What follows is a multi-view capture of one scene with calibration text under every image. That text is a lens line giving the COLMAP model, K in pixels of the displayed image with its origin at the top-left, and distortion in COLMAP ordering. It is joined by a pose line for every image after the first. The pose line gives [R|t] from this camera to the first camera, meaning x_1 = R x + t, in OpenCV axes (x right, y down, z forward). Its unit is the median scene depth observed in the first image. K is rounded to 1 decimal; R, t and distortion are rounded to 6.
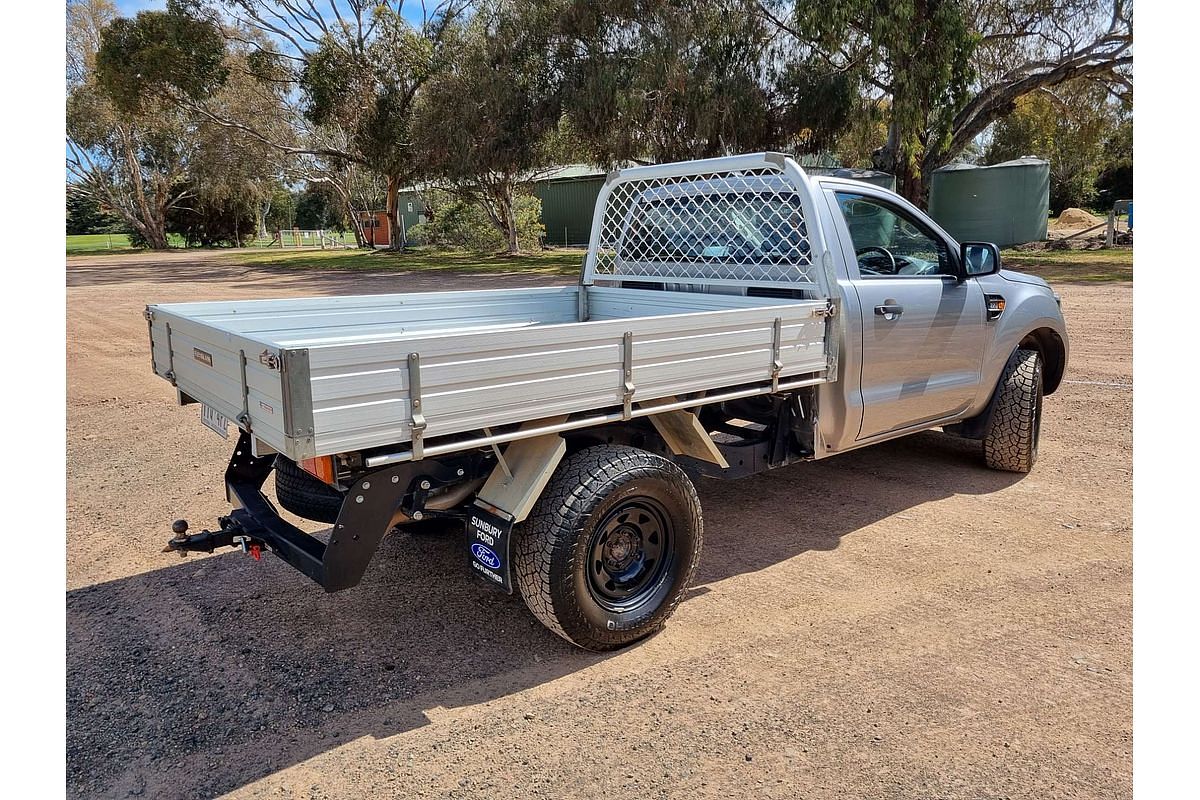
lens RADIAL K [[794.9, 0, 616.5], [0, 794.9, 404.1], [0, 0, 1]] dist [0.057596, -0.034616]
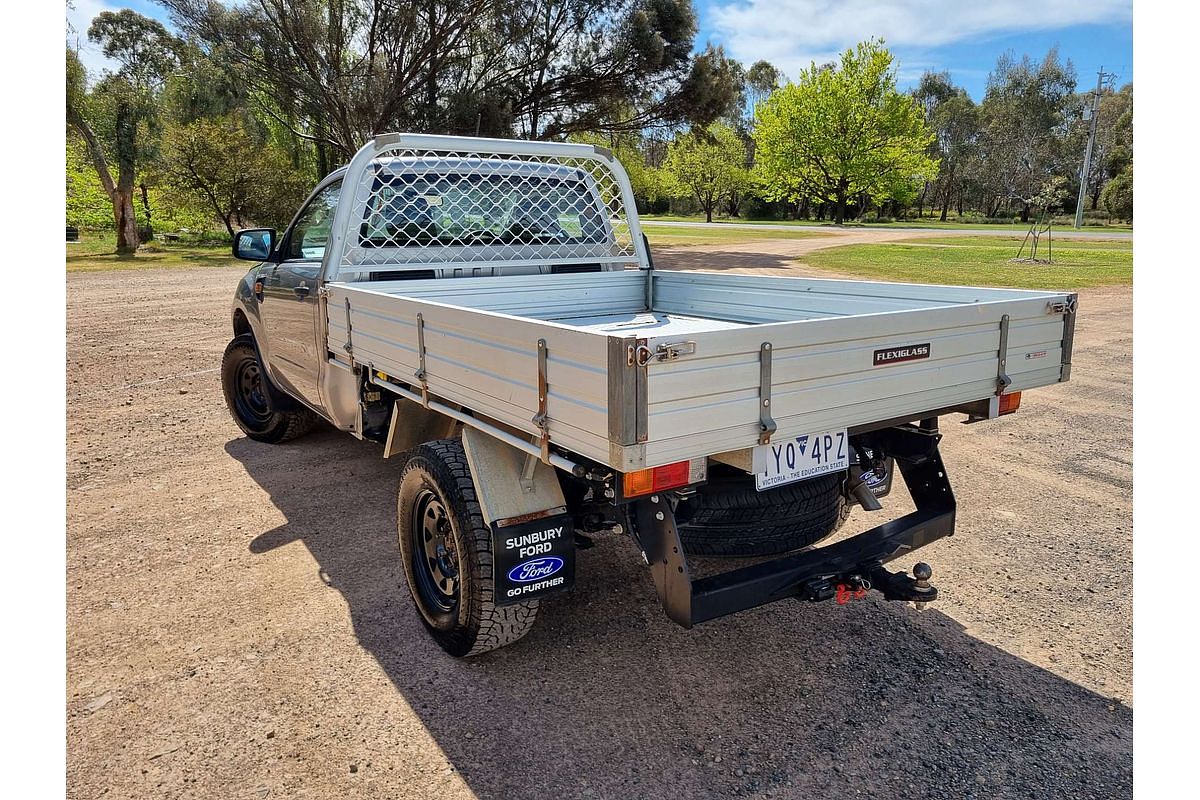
lens RADIAL K [[794.9, 0, 603.6], [0, 794.9, 399.0], [0, 0, 1]] dist [0.057596, -0.034616]
pose [[0.092981, -0.201834, 0.974996, -0.903858], [0.208078, 0.961555, 0.179208, -0.149773], [-0.973683, 0.186212, 0.131403, 0.811882]]
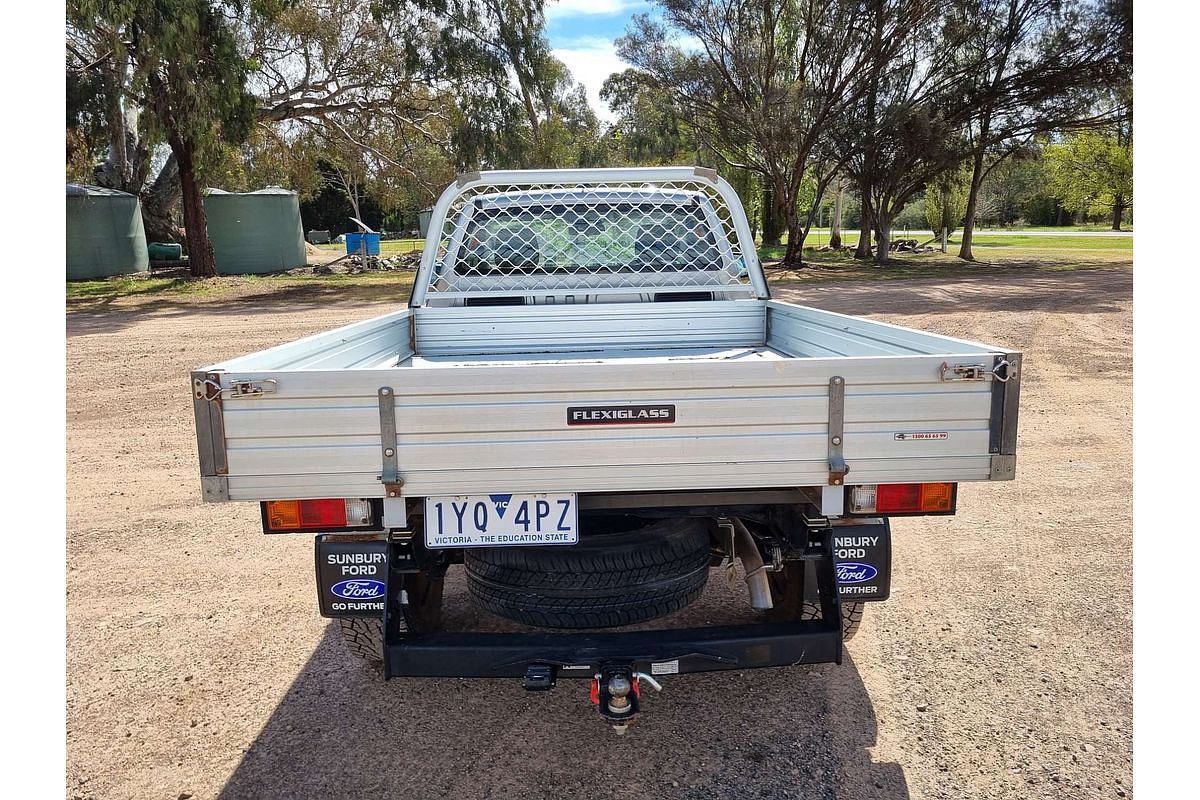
lens RADIAL K [[794.9, 0, 598.8], [0, 794.9, 401.2], [0, 0, 1]] dist [0.057596, -0.034616]
pose [[0.609637, -0.148427, 0.778661, -0.700193], [0.177111, 0.982985, 0.048709, -0.070983], [-0.772641, 0.108215, 0.625552, 0.411967]]
